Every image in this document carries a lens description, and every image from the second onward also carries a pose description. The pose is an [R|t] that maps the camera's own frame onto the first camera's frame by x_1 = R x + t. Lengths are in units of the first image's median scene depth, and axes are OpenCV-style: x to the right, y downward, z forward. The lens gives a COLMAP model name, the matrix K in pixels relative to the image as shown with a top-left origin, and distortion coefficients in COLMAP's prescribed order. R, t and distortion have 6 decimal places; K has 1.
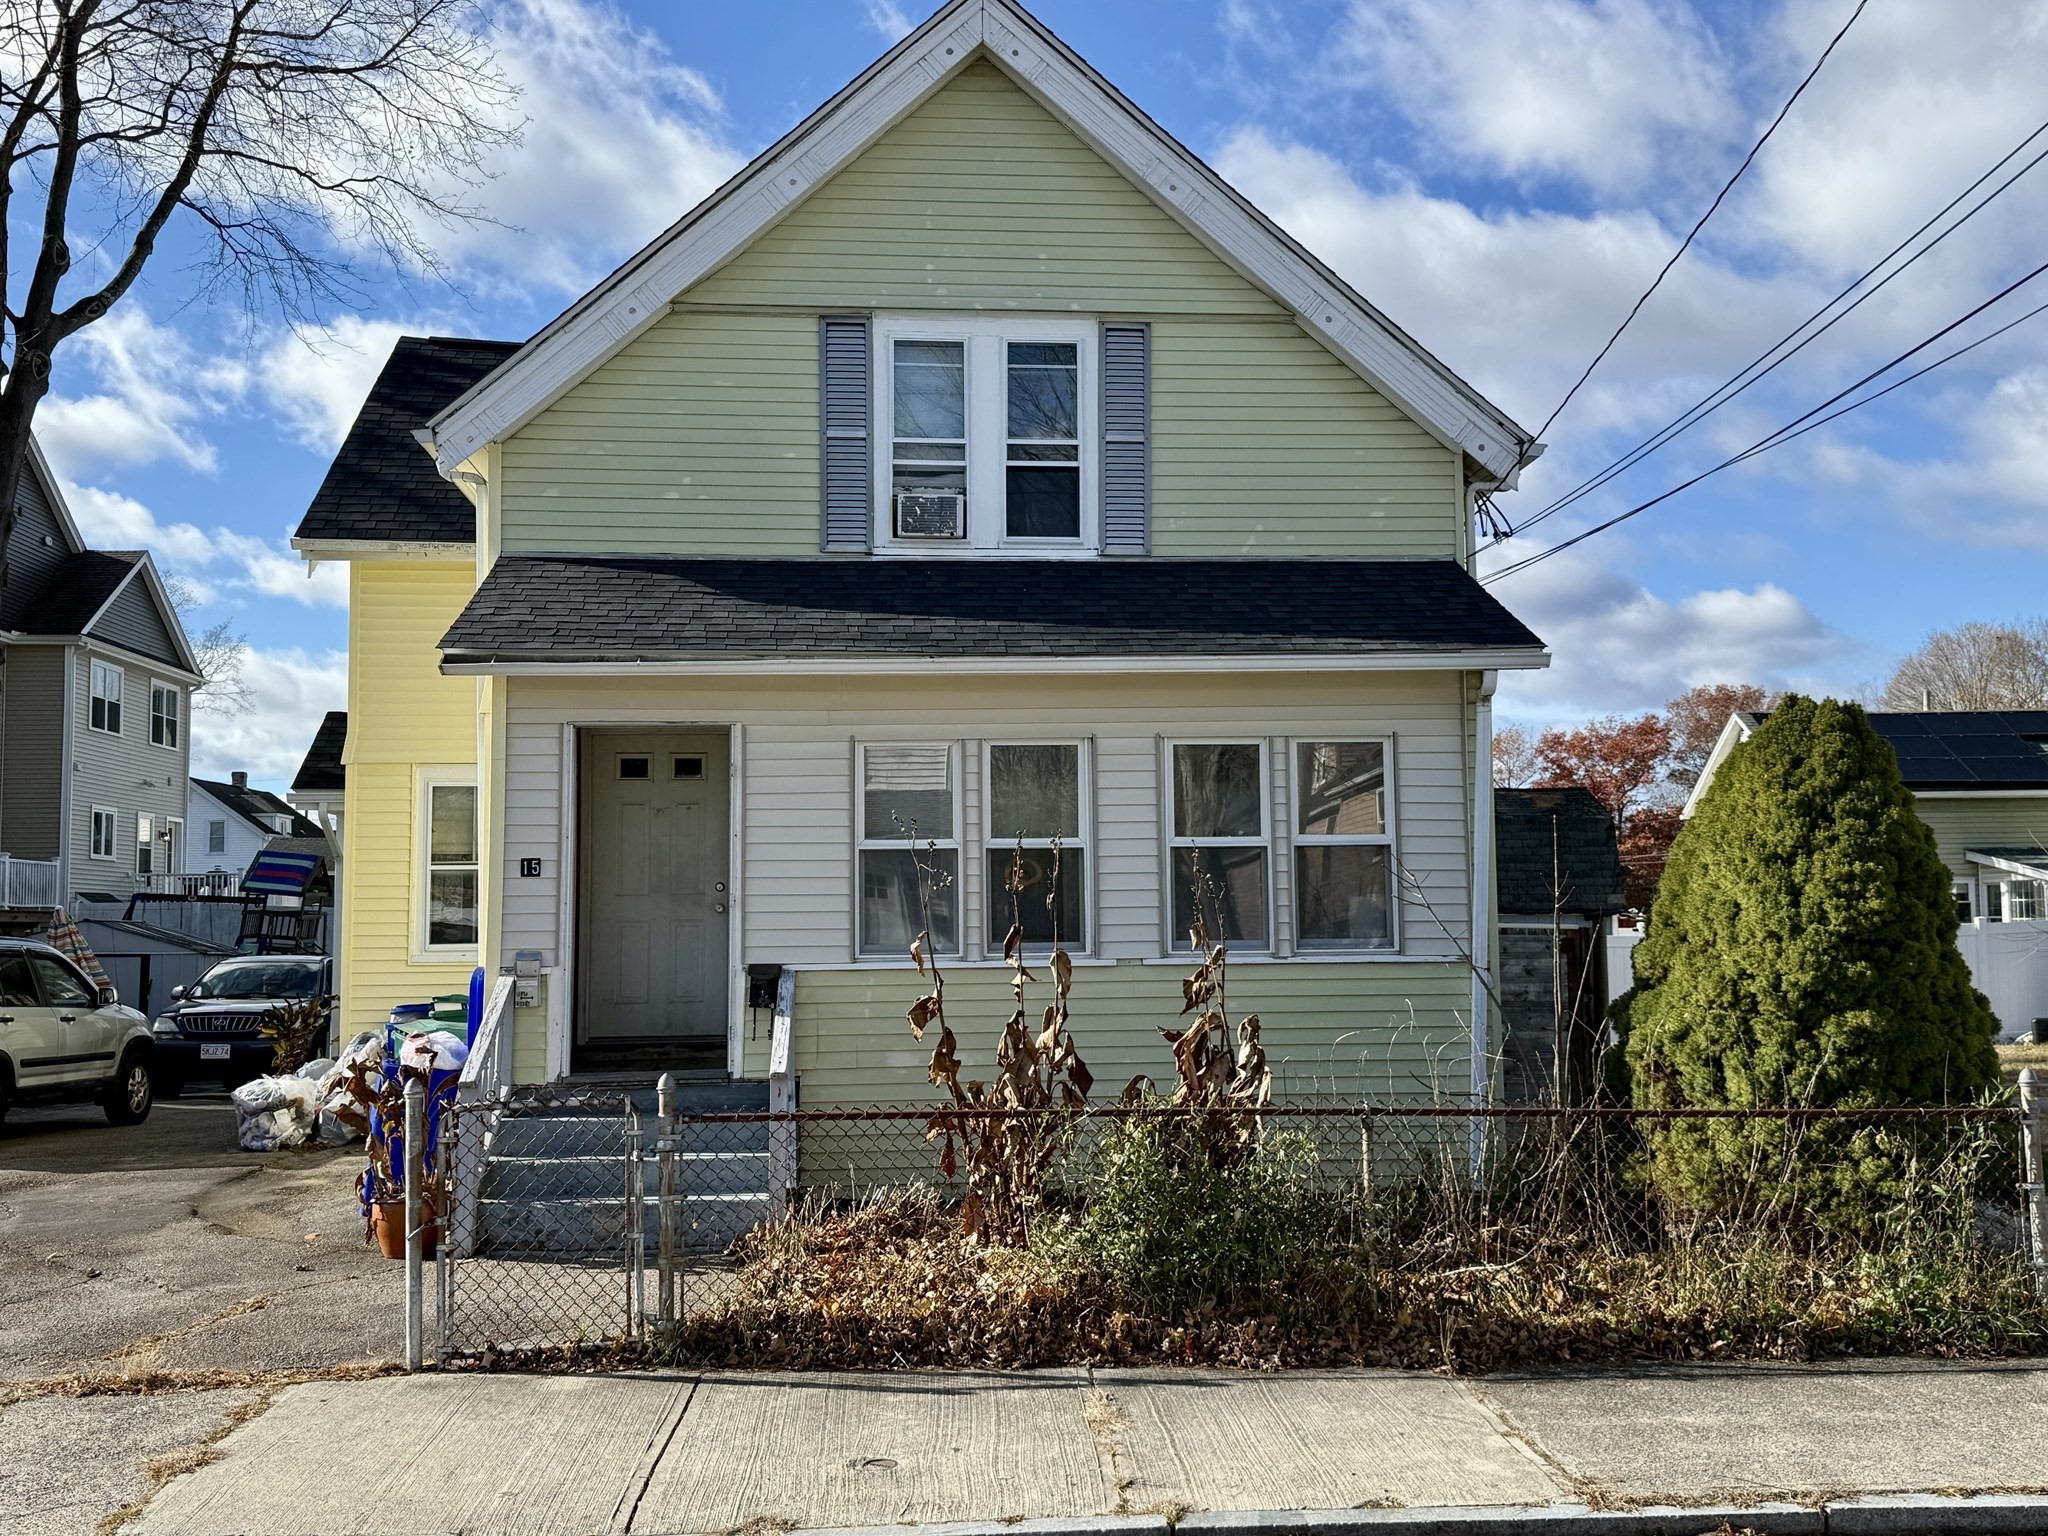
lens RADIAL K [[2053.9, 0, 1024.0], [0, 2053.9, 768.0], [0, 0, 1]] dist [0.188970, -0.392152]
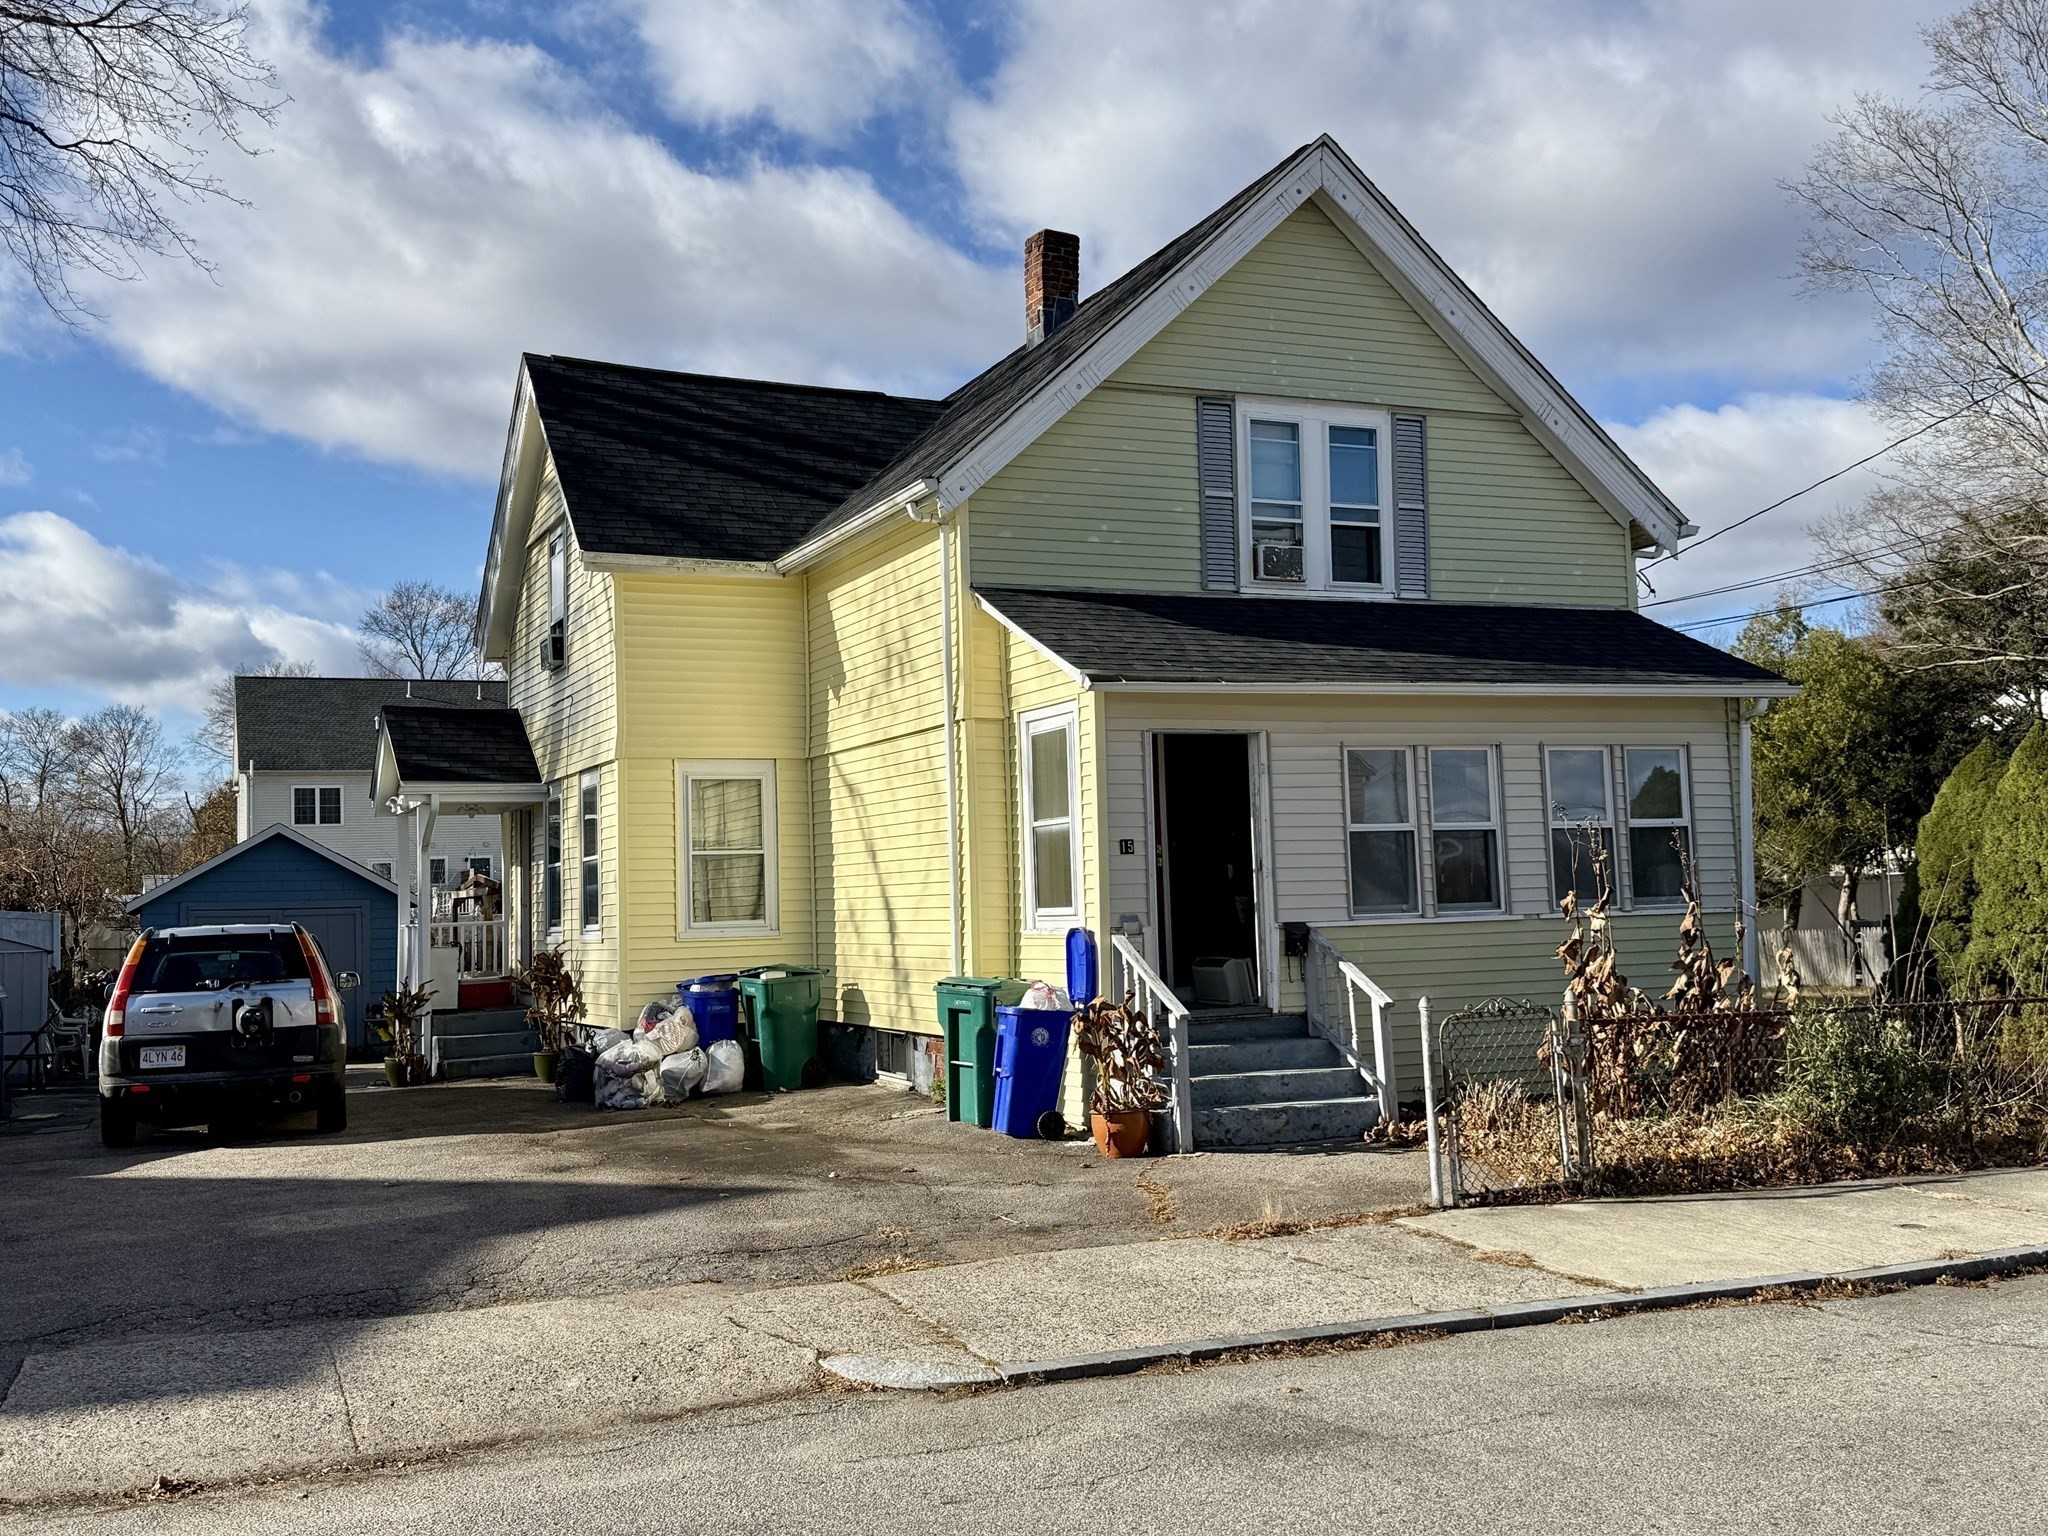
lens RADIAL K [[2053.9, 0, 1024.0], [0, 2053.9, 768.0], [0, 0, 1]] dist [0.188970, -0.392152]
pose [[0.939948, 0.004069, 0.341293, -0.610342], [-0.005528, 0.999979, 0.003301, -0.002366], [-0.341273, -0.004989, 0.939951, -0.112313]]
